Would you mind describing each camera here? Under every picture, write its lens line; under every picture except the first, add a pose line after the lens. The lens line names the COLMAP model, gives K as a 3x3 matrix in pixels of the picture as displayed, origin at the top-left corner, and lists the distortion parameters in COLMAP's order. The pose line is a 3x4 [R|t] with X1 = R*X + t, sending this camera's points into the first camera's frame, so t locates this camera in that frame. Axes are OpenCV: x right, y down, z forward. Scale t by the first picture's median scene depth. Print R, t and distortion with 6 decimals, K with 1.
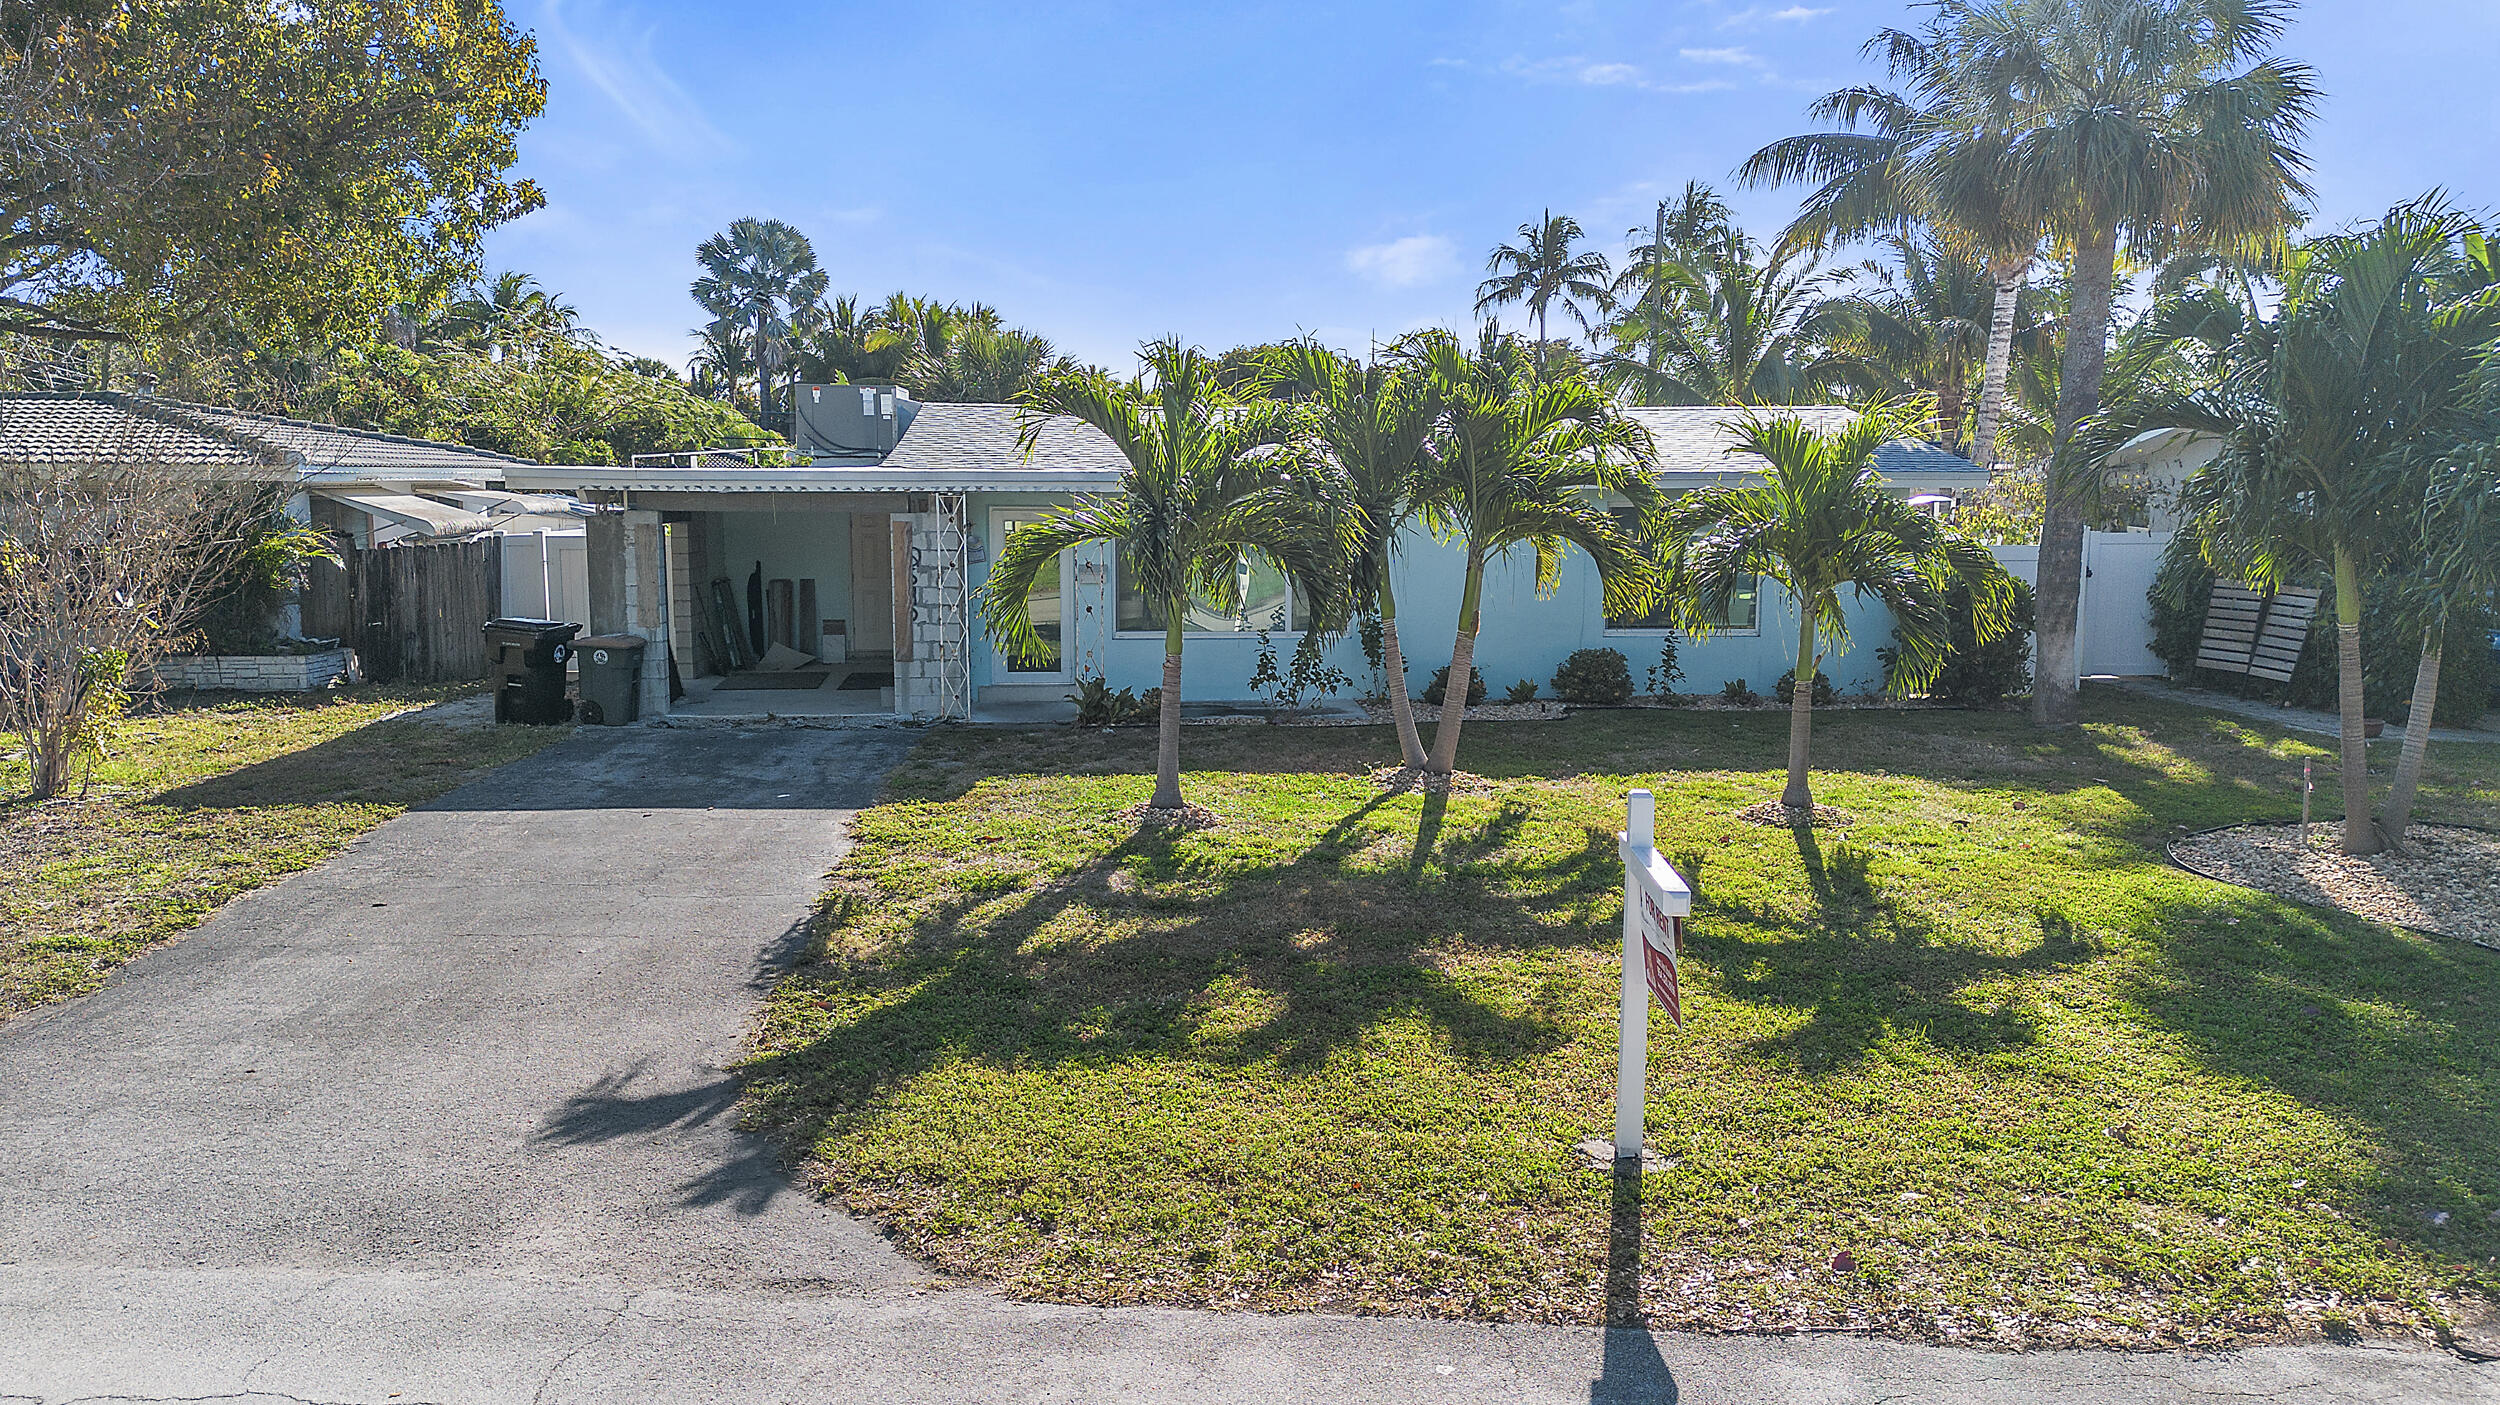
lens RADIAL K [[1783.9, 0, 1250.0], [0, 1783.9, 702.5], [0, 0, 1]] dist [0.097631, -0.123857]
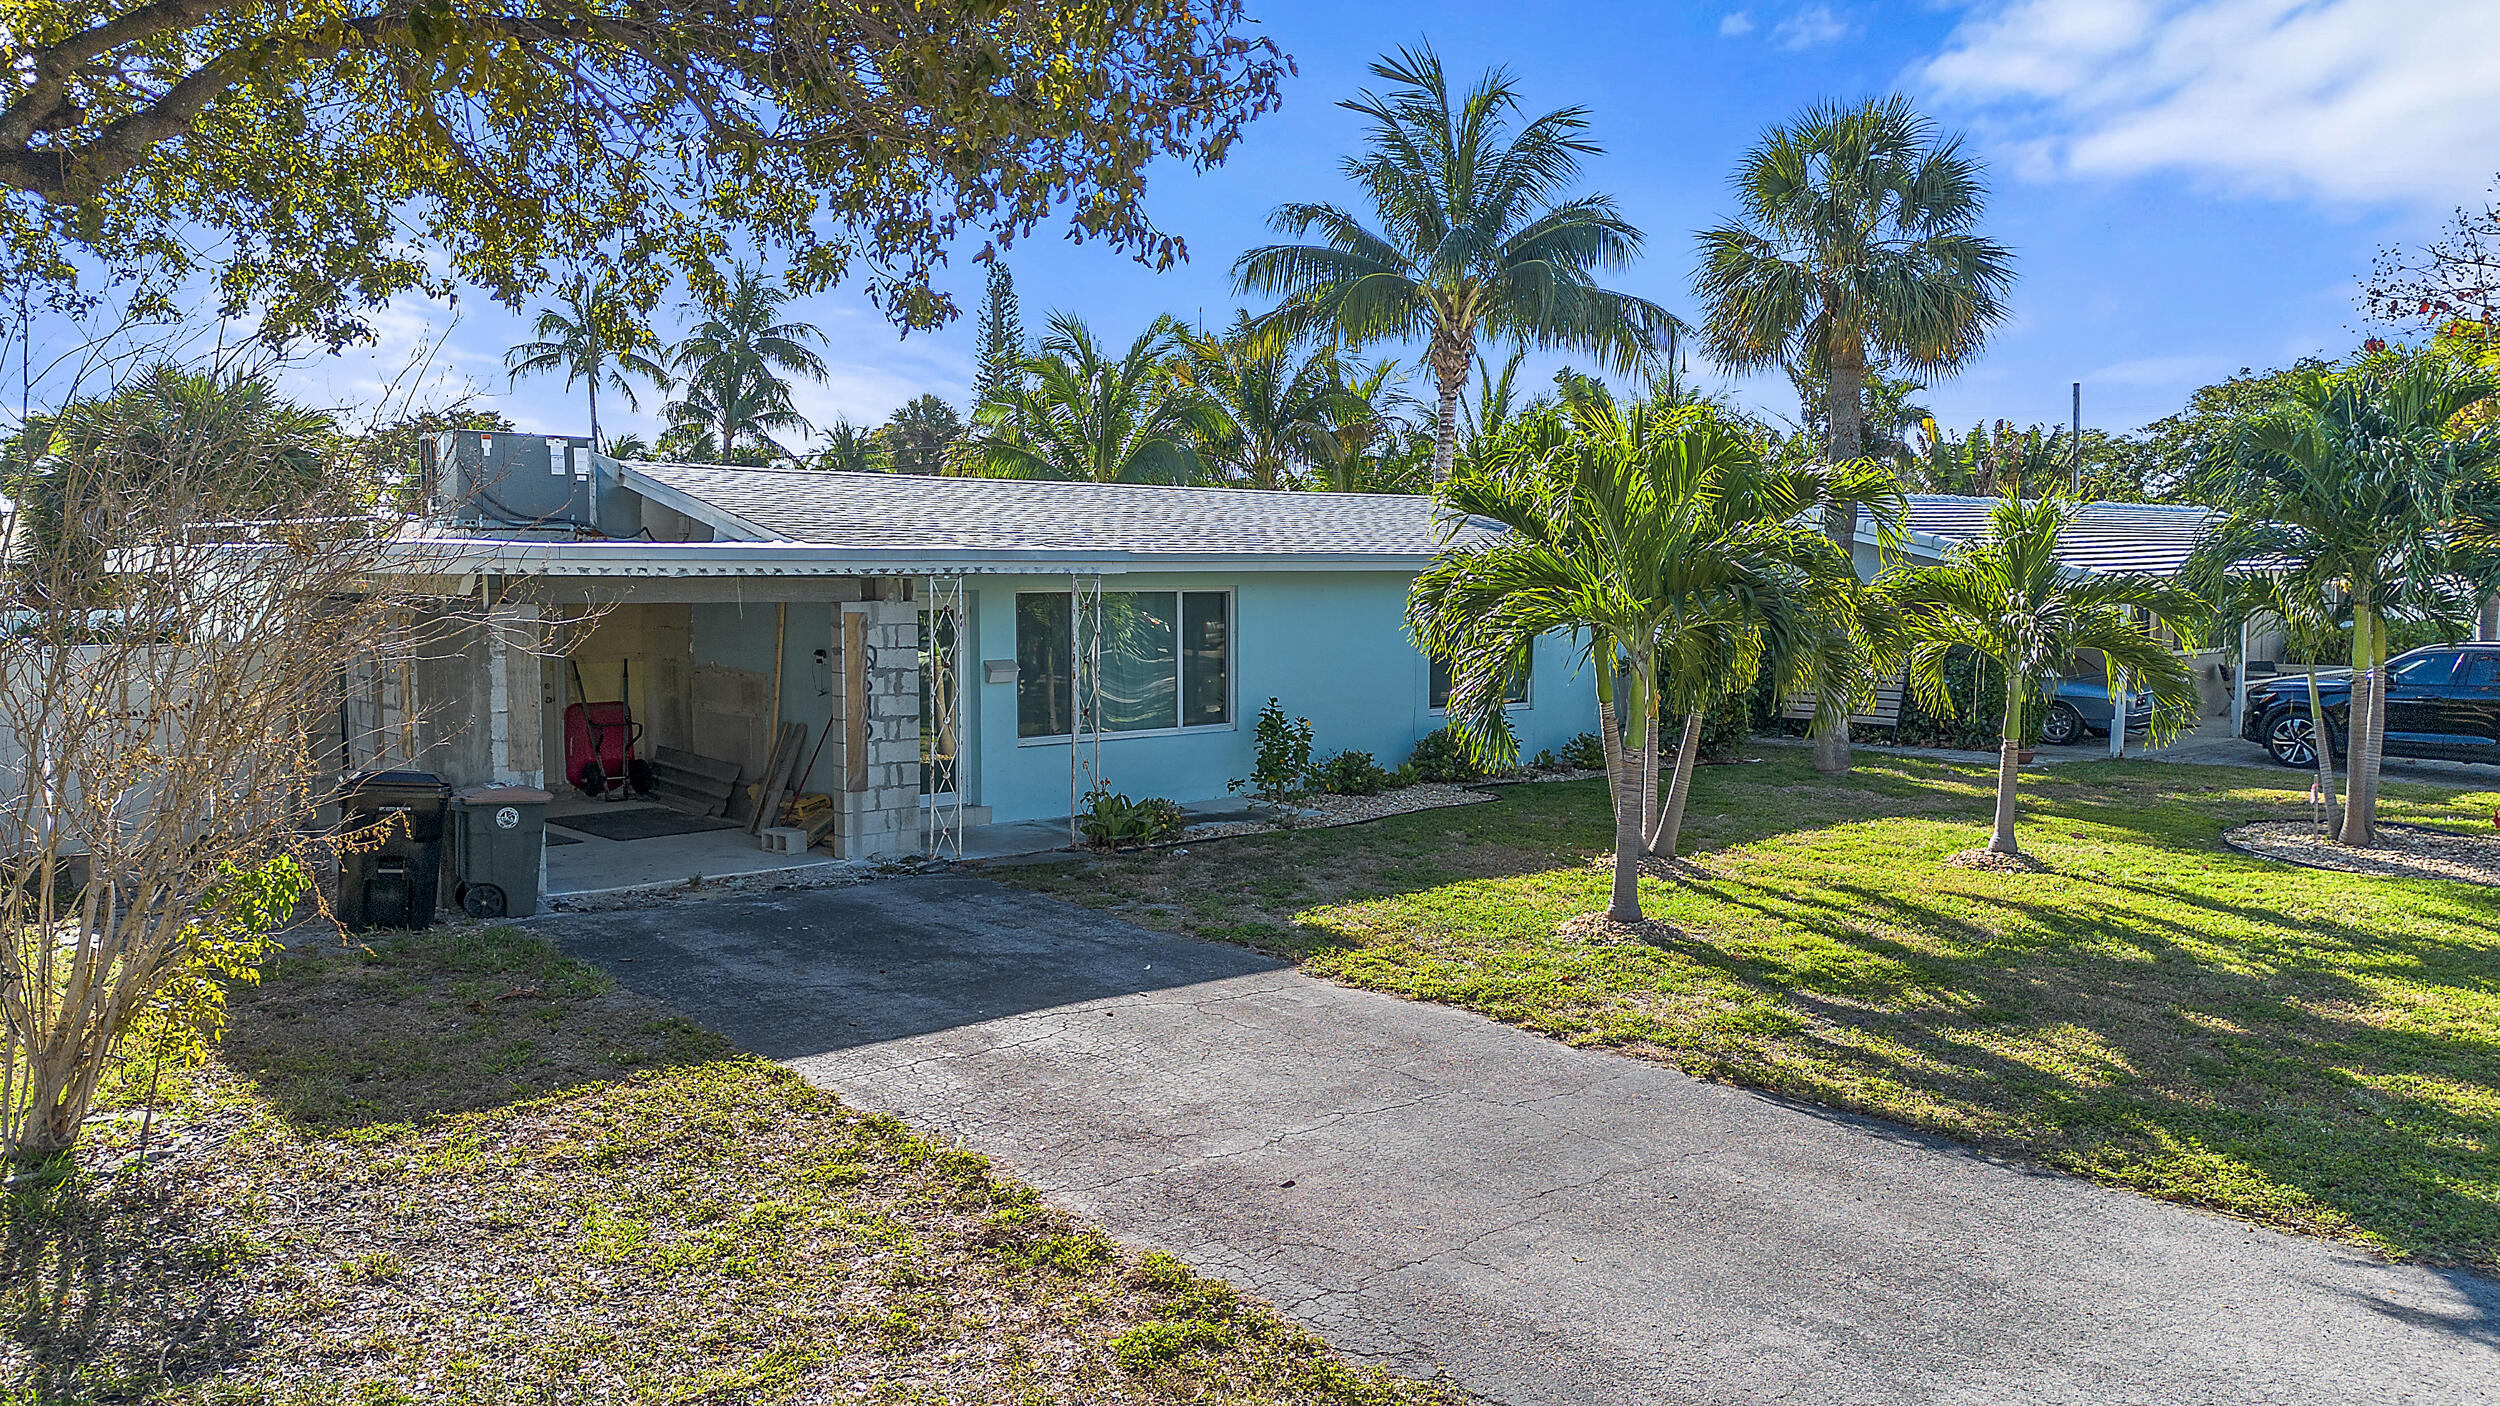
lens RADIAL K [[1783.9, 0, 1250.0], [0, 1783.9, 703.0], [0, 0, 1]] dist [0.097631, -0.123857]
pose [[0.805726, -0.045388, 0.590547, -0.869678], [0.074186, 0.996941, -0.024595, -0.050004], [-0.587625, 0.063628, 0.806628, 0.455917]]
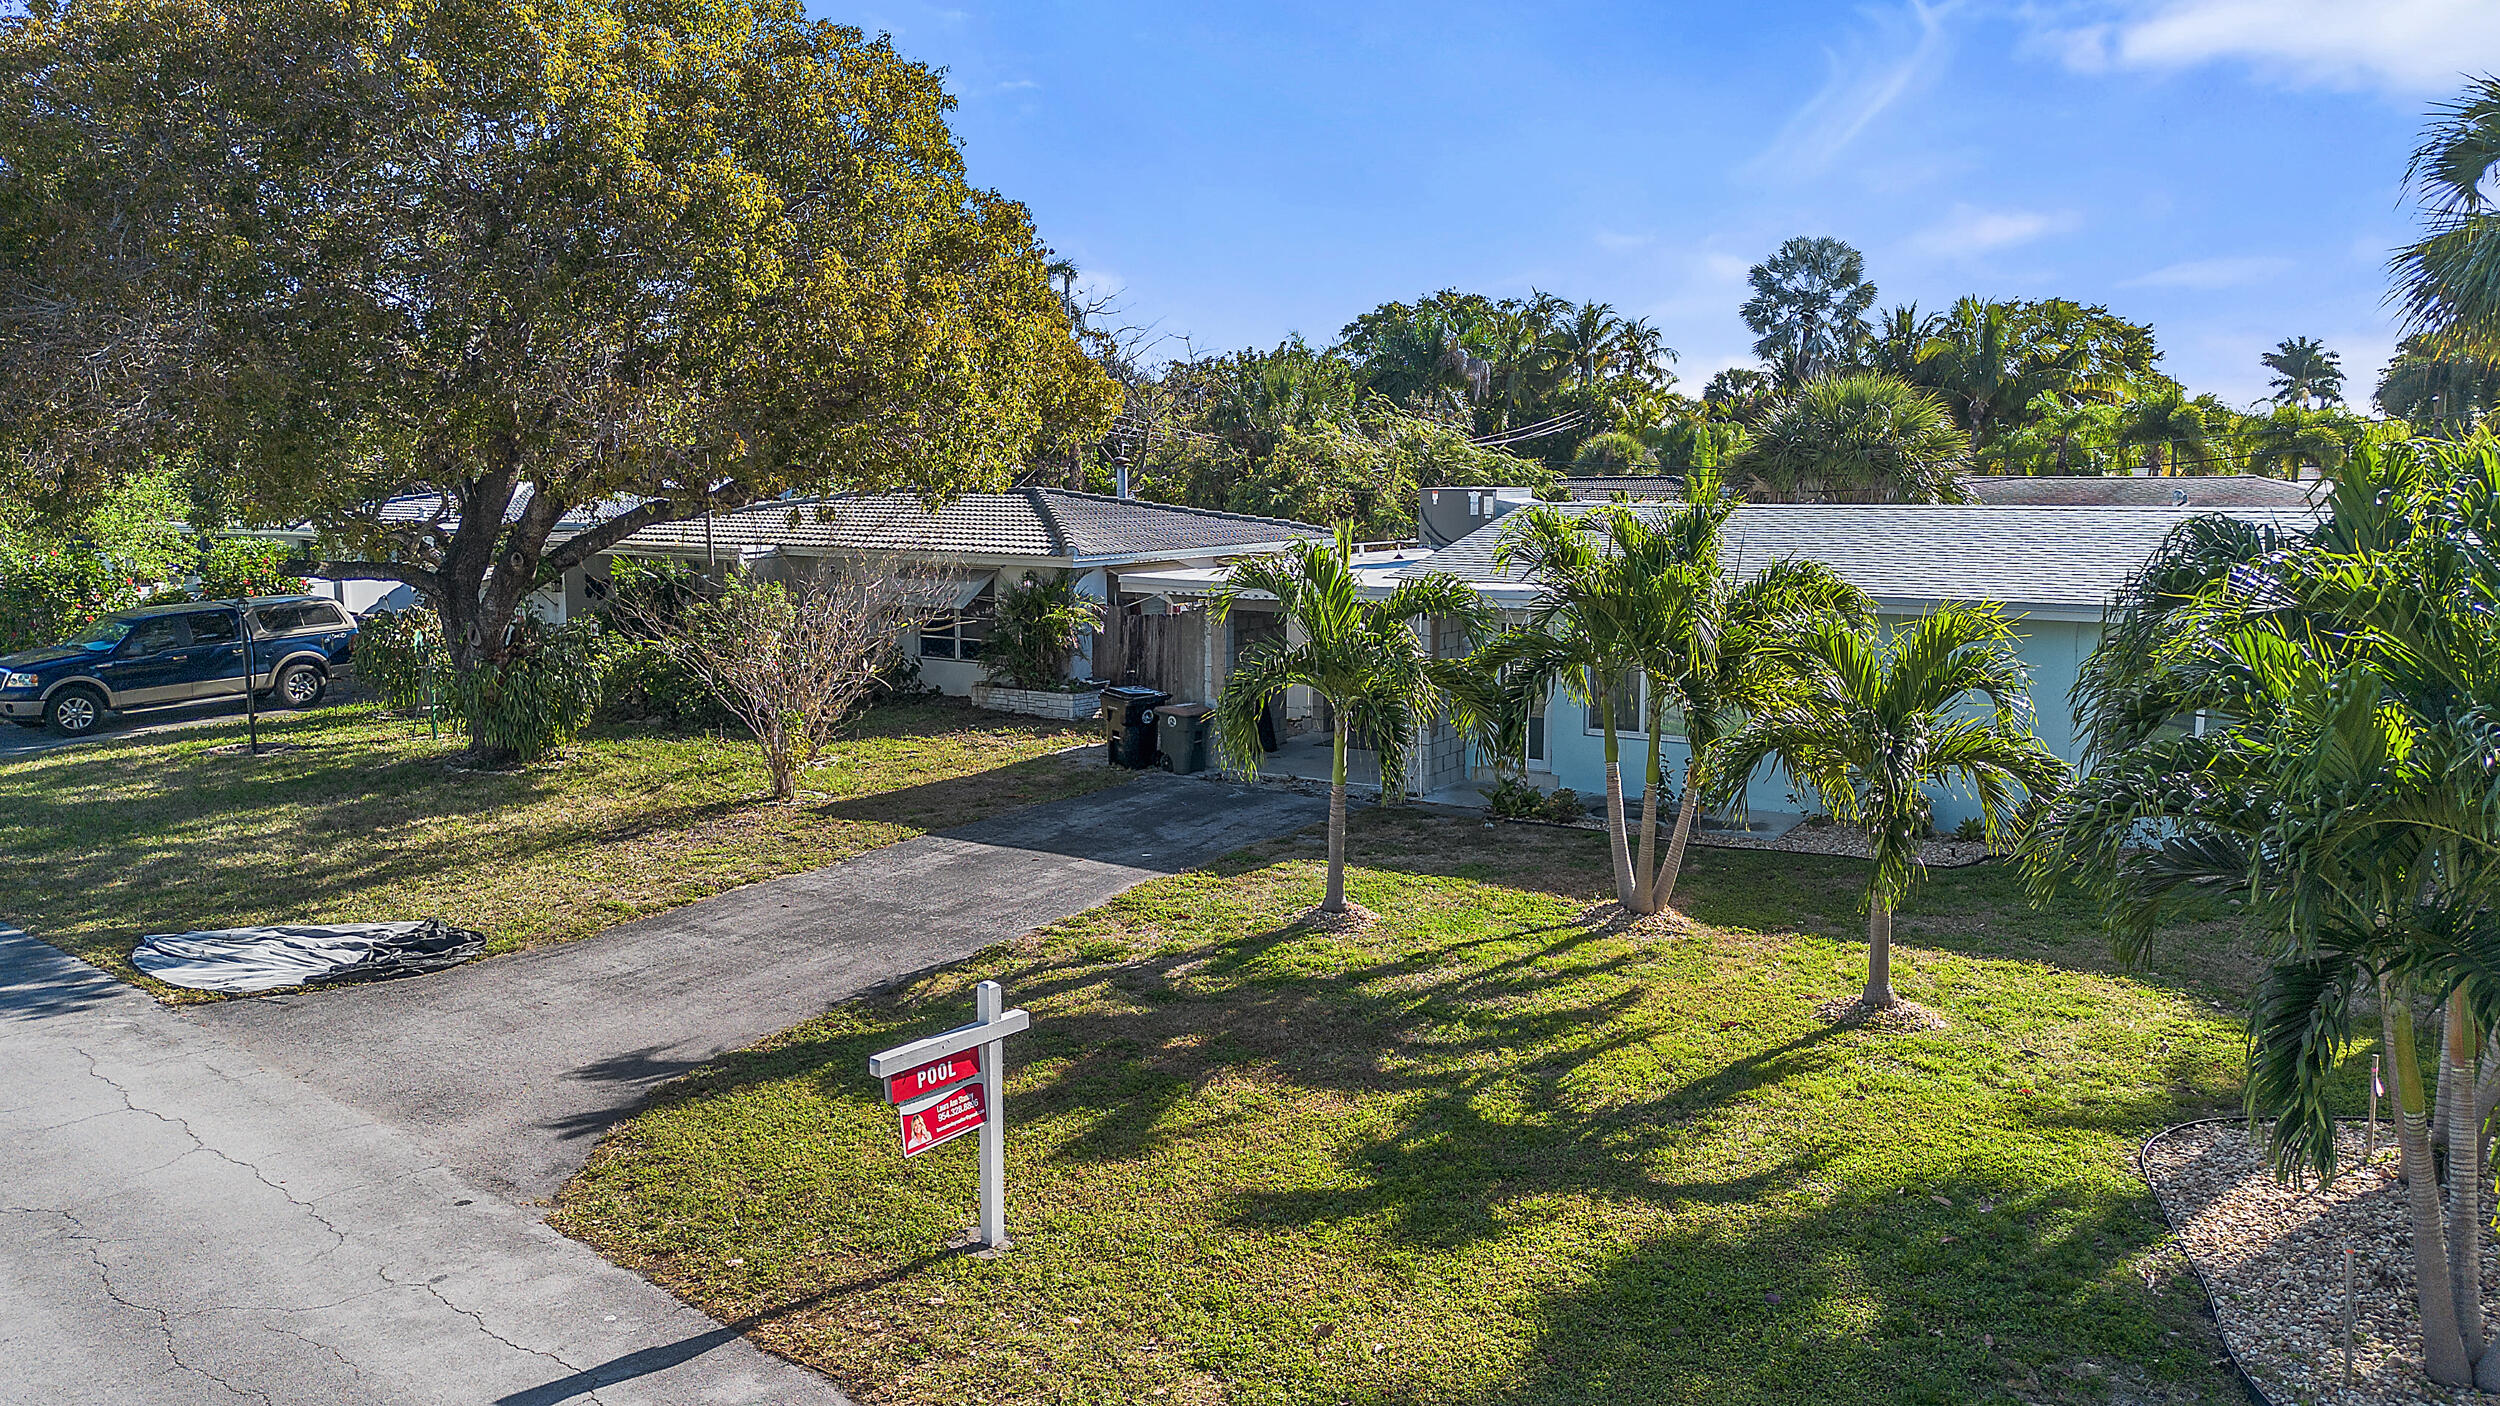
lens RADIAL K [[1783.9, 0, 1250.0], [0, 1783.9, 703.0], [0, 0, 1]] dist [0.097631, -0.123857]
pose [[0.797888, 0.076178, -0.597973, 0.738308], [-0.069193, 0.997000, 0.034685, -0.141315], [0.598822, 0.013701, 0.800765, 0.003662]]
